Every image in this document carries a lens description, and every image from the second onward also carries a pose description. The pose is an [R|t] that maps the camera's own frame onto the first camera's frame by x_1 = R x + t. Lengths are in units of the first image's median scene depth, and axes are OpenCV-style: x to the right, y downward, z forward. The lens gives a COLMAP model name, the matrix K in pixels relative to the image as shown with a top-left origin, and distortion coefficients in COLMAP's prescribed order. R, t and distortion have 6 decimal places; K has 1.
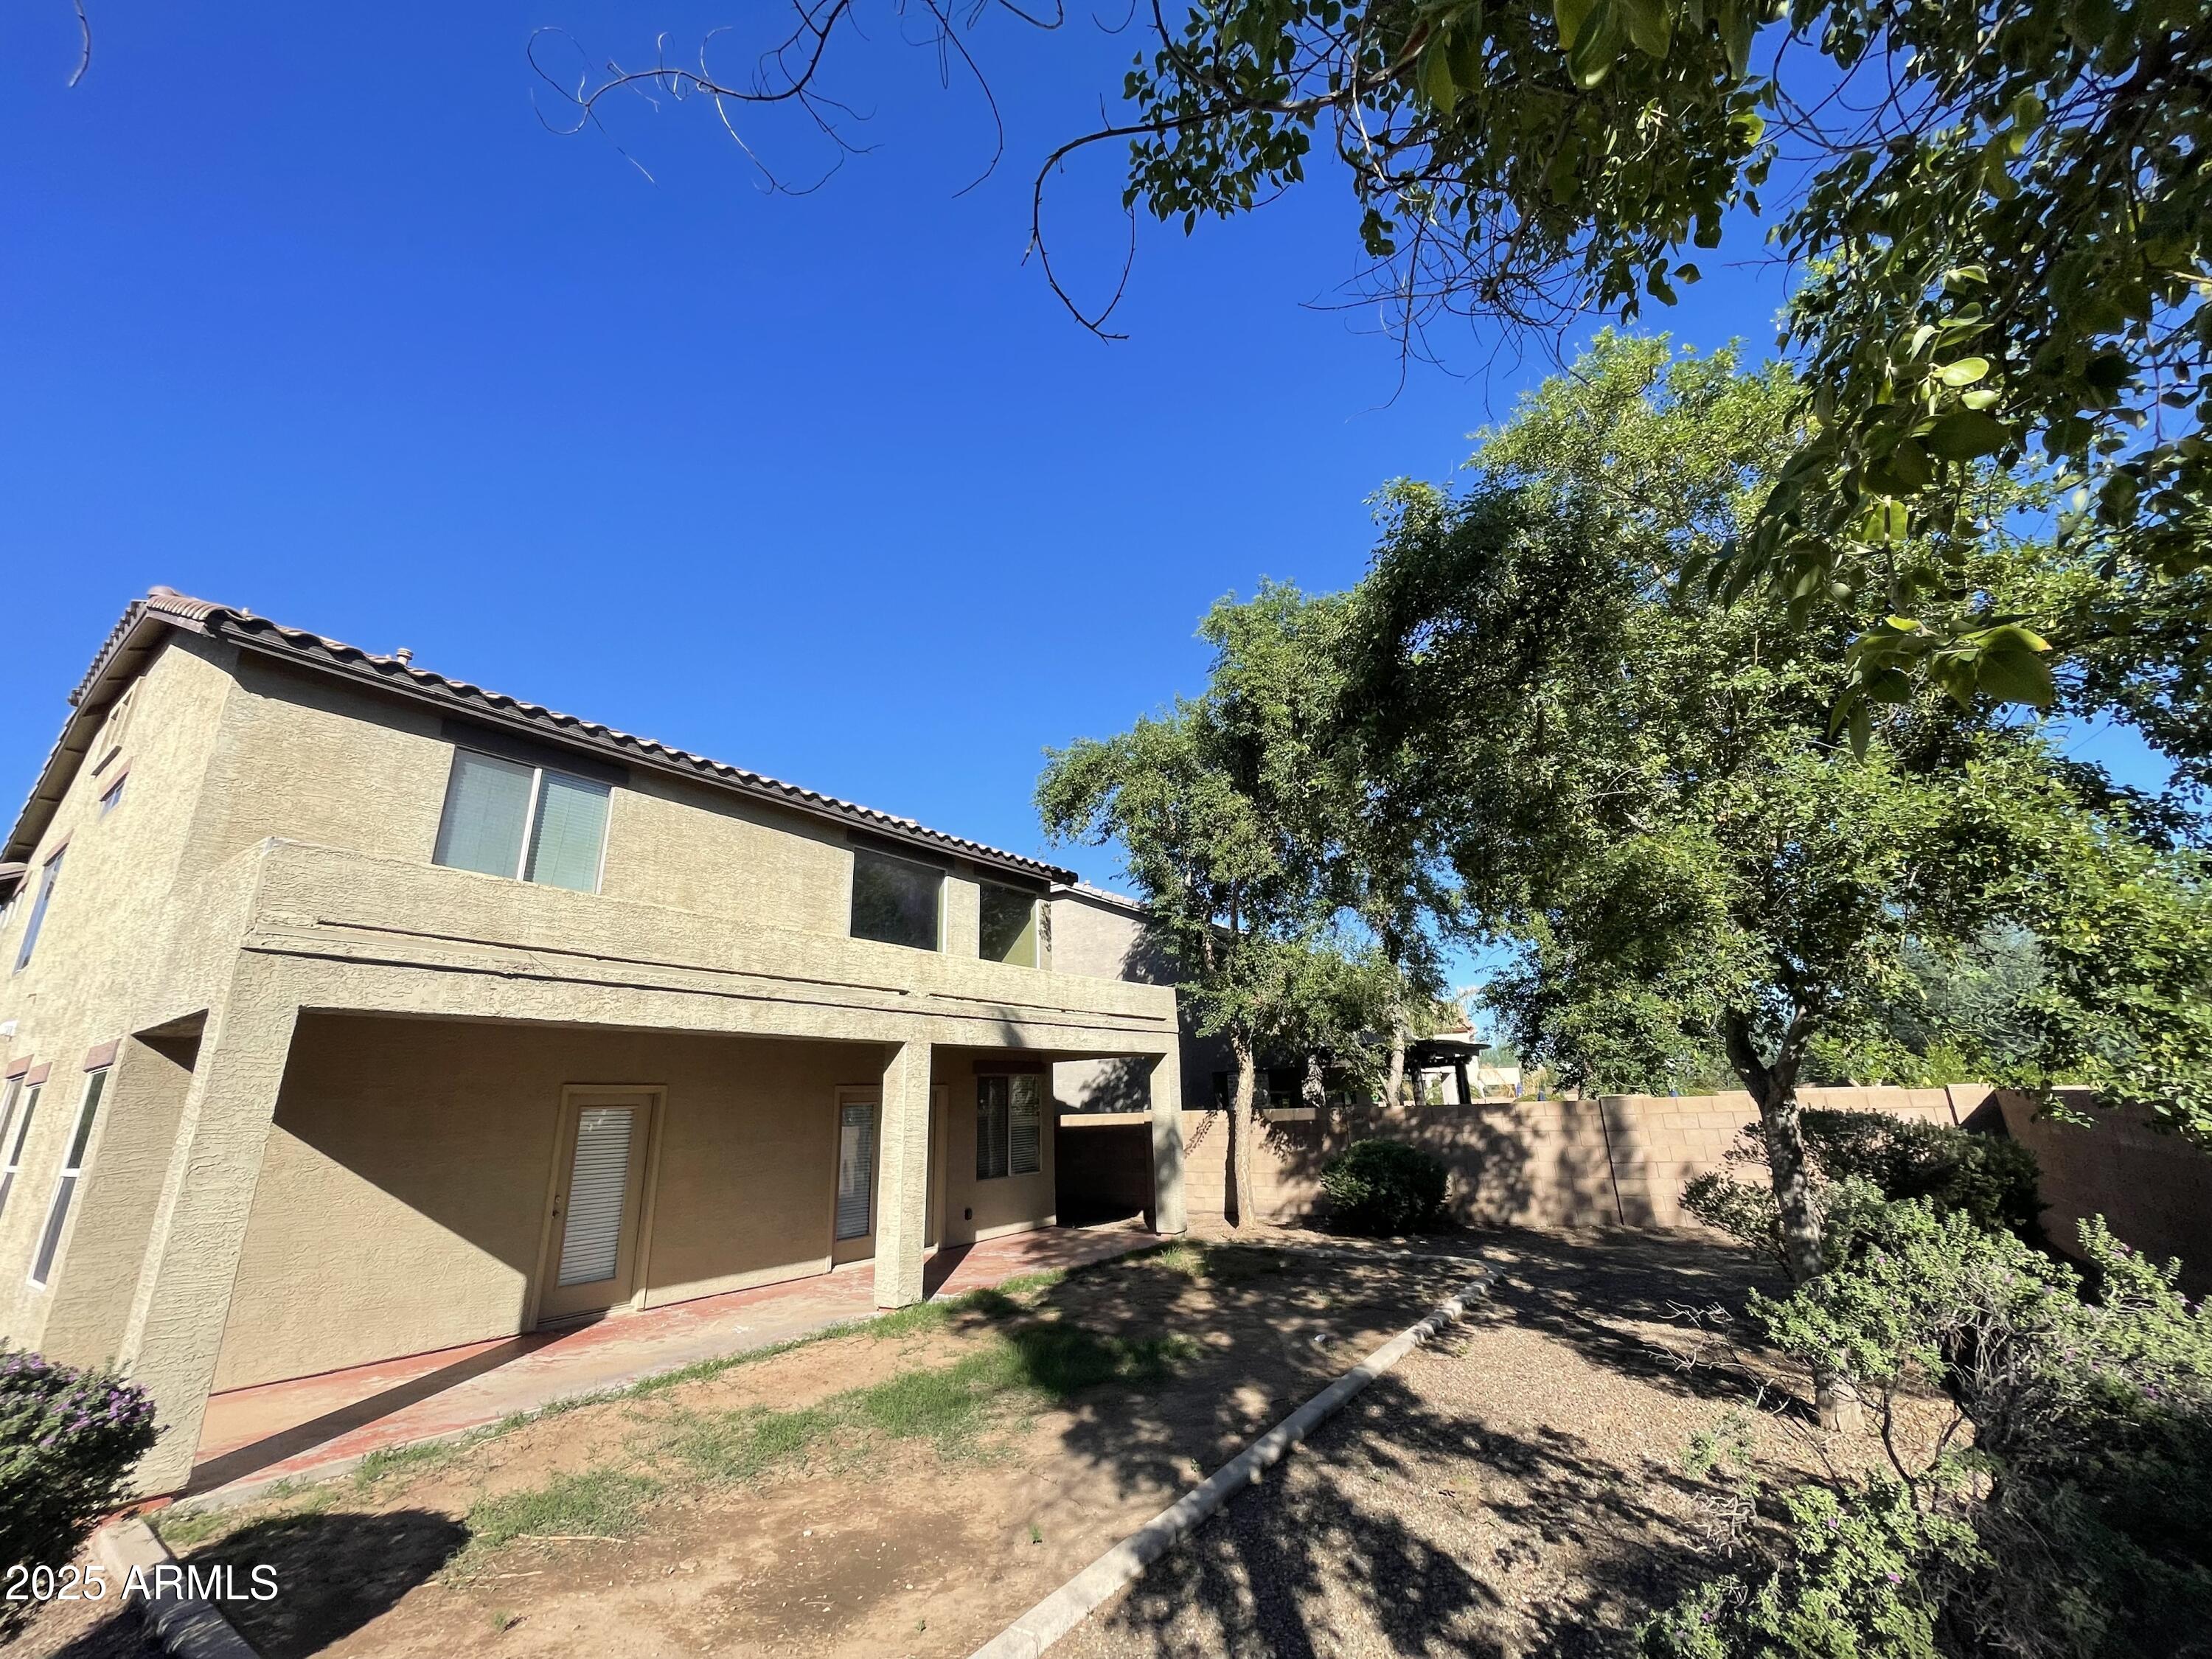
lens RADIAL K [[891.9, 0, 1106.0], [0, 891.9, 829.5], [0, 0, 1]] dist [0.001906, 0.000218]
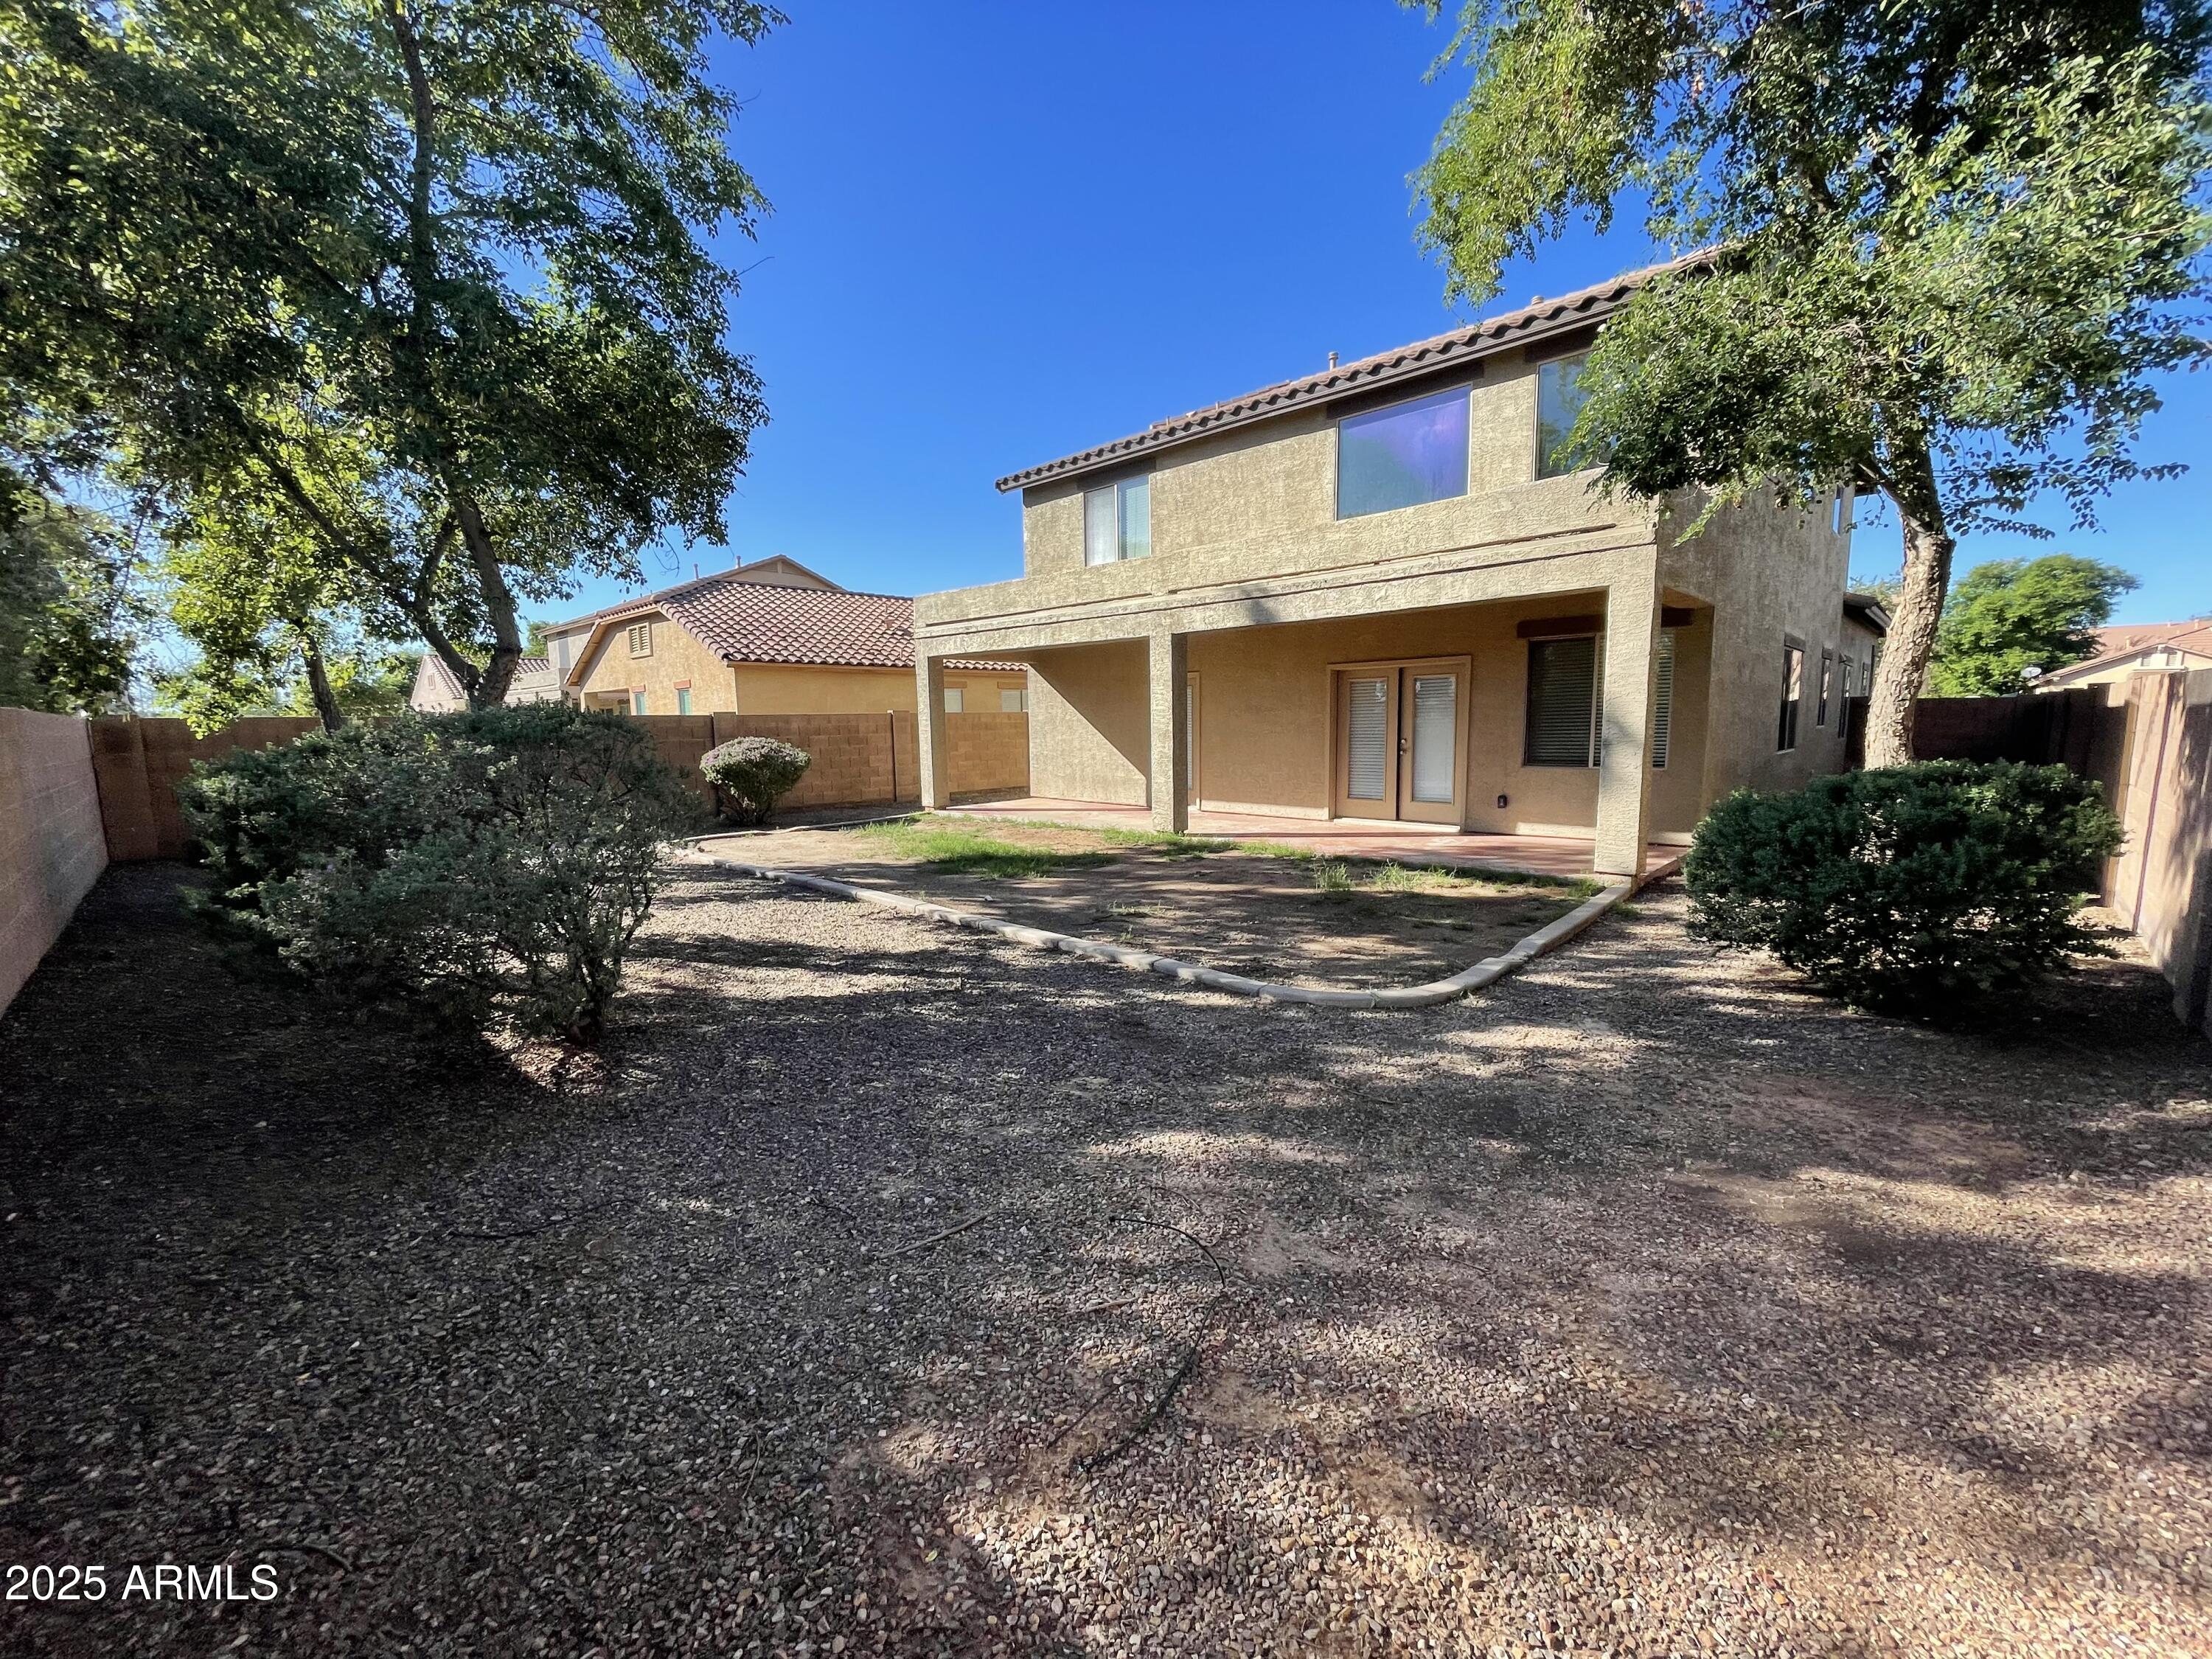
lens RADIAL K [[891.9, 0, 1106.0], [0, 891.9, 829.5], [0, 0, 1]] dist [0.001906, 0.000218]
pose [[-0.178017, 0.165591, -0.969995, 0.870792], [0.315321, 0.943360, 0.103175, 0.294194], [0.932139, -0.287493, -0.220149, 0.972879]]
